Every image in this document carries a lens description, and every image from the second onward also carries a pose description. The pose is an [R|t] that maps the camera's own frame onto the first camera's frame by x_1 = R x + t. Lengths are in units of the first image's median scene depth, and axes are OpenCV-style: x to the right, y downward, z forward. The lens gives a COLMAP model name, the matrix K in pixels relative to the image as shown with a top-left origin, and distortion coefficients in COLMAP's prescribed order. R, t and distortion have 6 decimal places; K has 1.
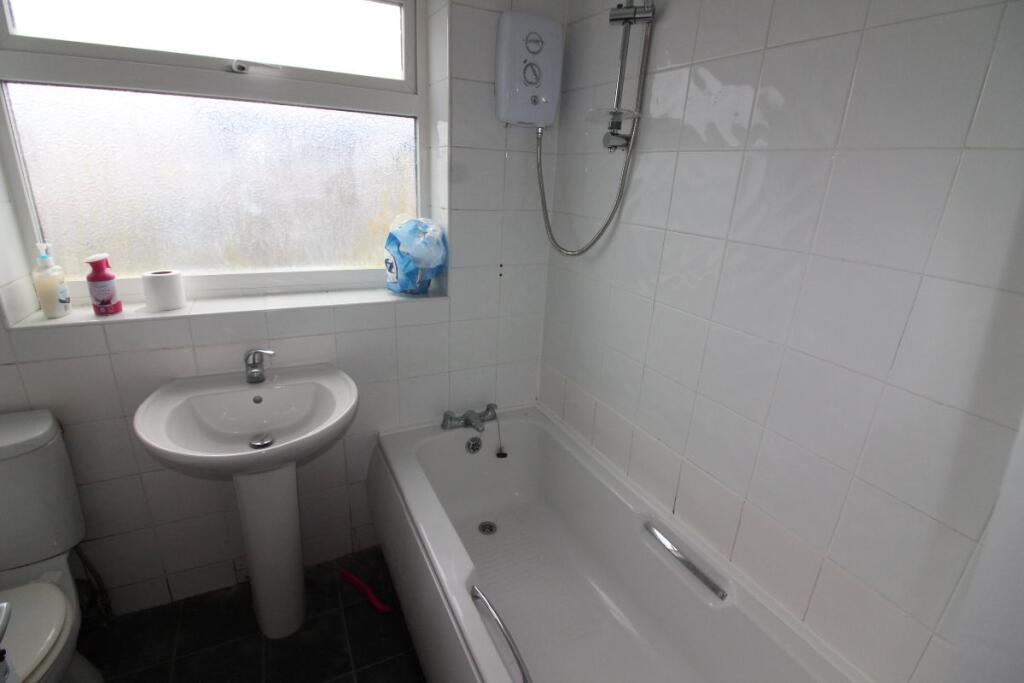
lens RADIAL K [[479.5, 0, 512.0], [0, 479.5, 341.5], [0, 0, 1]] dist [0.001279, -0.011157]
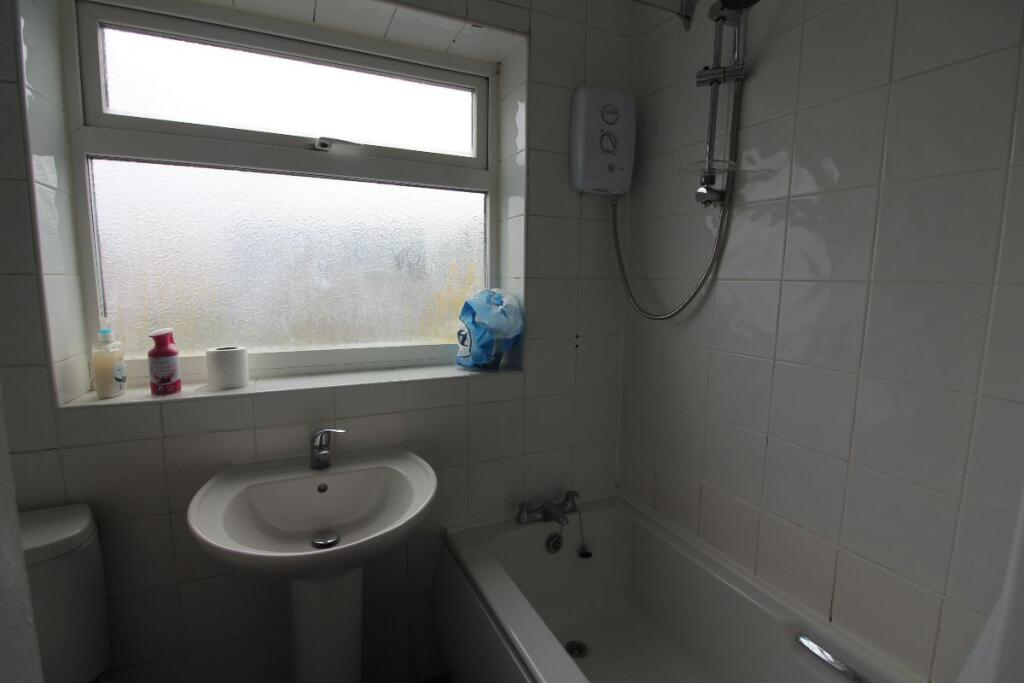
lens RADIAL K [[479.5, 0, 512.0], [0, 479.5, 341.5], [0, 0, 1]] dist [0.001279, -0.011157]
pose [[0.999145, -0.034015, -0.023504, -0.152698], [0.028479, 0.978305, -0.205201, 0.046964], [0.029974, 0.204356, 0.978438, 0.103559]]
